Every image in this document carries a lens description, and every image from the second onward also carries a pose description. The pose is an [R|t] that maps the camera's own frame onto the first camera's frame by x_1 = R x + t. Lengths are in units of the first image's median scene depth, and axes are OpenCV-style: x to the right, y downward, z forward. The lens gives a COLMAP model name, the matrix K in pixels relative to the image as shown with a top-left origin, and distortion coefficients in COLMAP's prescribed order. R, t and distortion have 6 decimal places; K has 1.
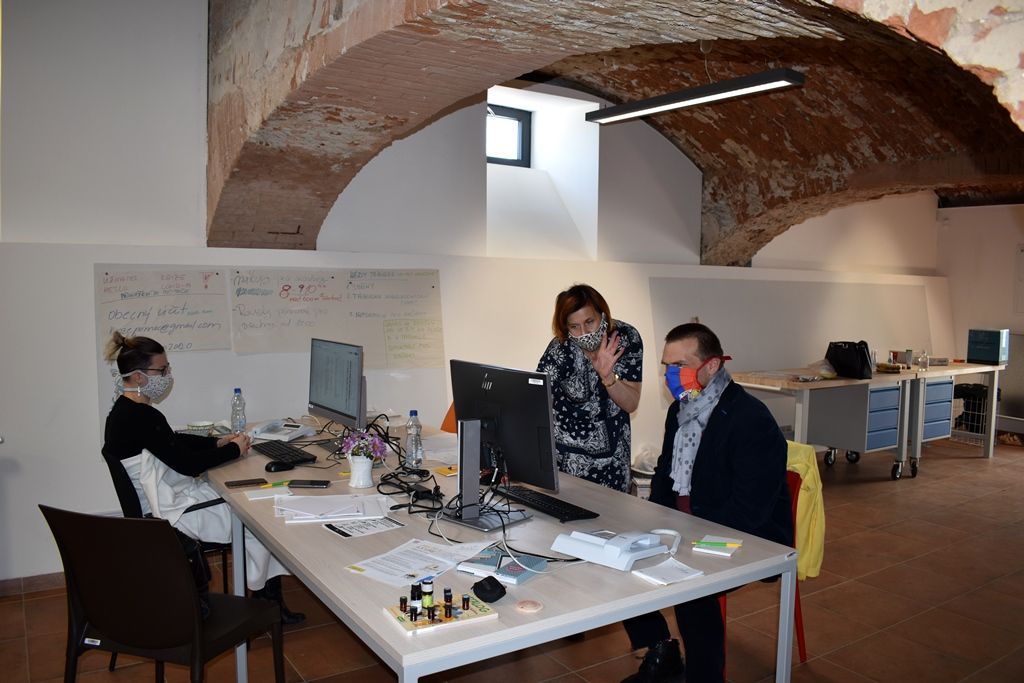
lens RADIAL K [[814.5, 0, 512.7], [0, 814.5, 342.4], [0, 0, 1]] dist [-0.092007, 0.012569]
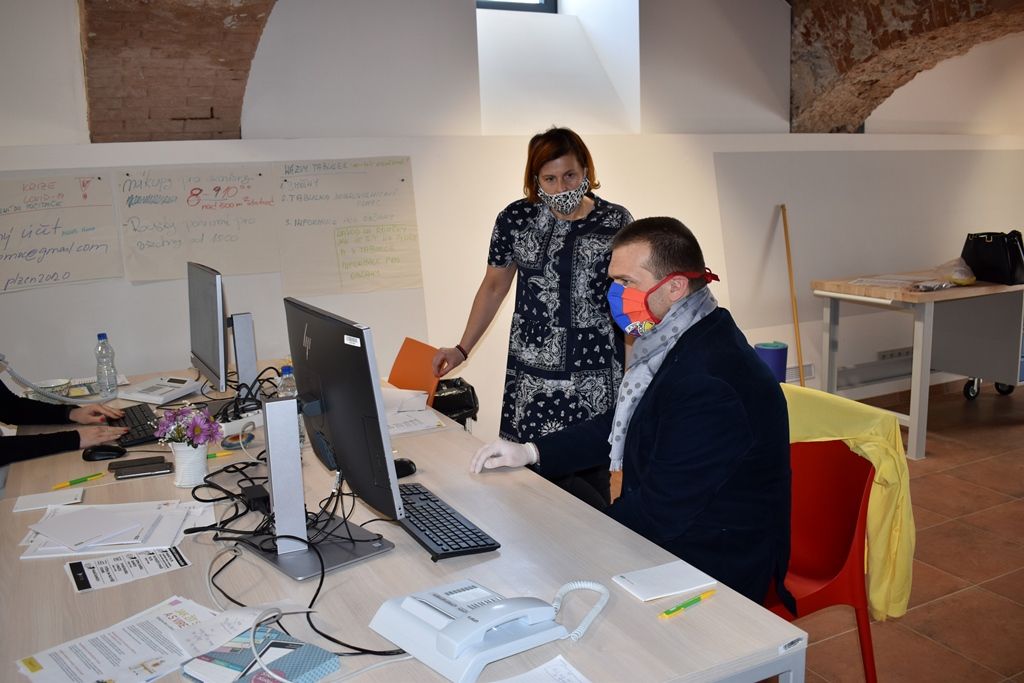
lens RADIAL K [[923.2, 0, 514.3], [0, 923.2, 341.1], [0, 0, 1]] dist [-0.082951, 0.009751]
pose [[0.991789, -0.024396, -0.125539, 0.106704], [0.038130, 0.993398, 0.108194, -0.008978], [0.122071, -0.112092, 0.986171, 0.166068]]
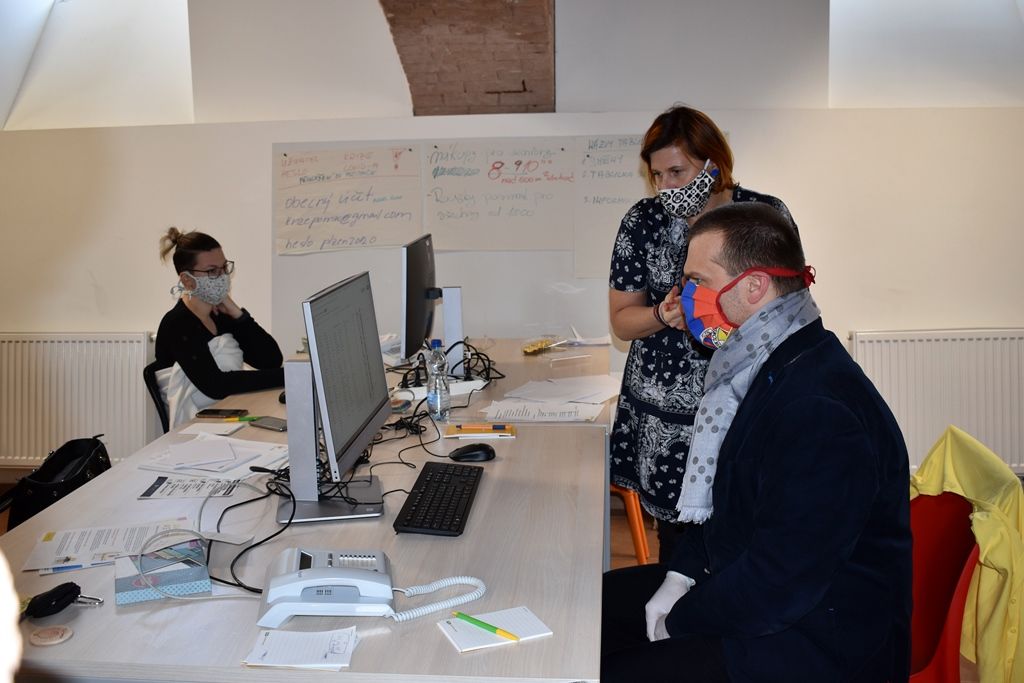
lens RADIAL K [[1038.0, 0, 516.9], [0, 1038.0, 340.5], [0, 0, 1]] dist [-0.080816, 0.000000]
pose [[0.787971, 0.076188, -0.610981, 0.309136], [-0.011834, 0.994005, 0.108688, -0.008859], [0.615599, -0.078413, 0.784149, 0.214916]]
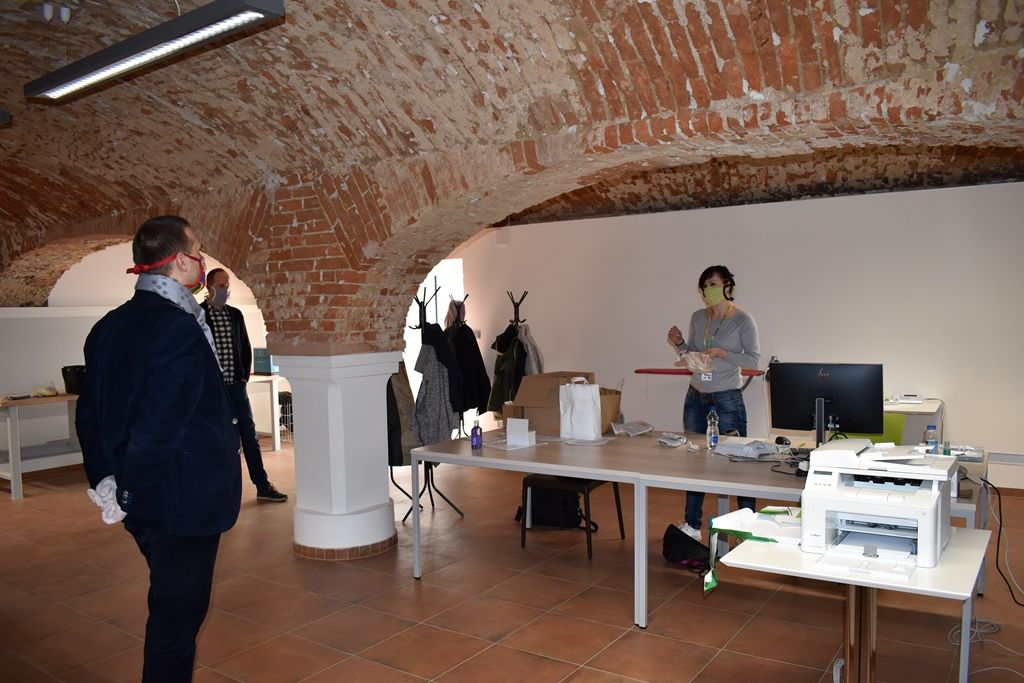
lens RADIAL K [[814.5, 0, 512.5], [0, 814.5, 343.6], [0, 0, 1]] dist [-0.092007, 0.012569]
pose [[0.929882, -0.045930, 0.364980, 0.698471], [0.060684, 0.997734, -0.029050, 0.051675], [-0.362818, 0.049162, 0.930562, -0.468323]]
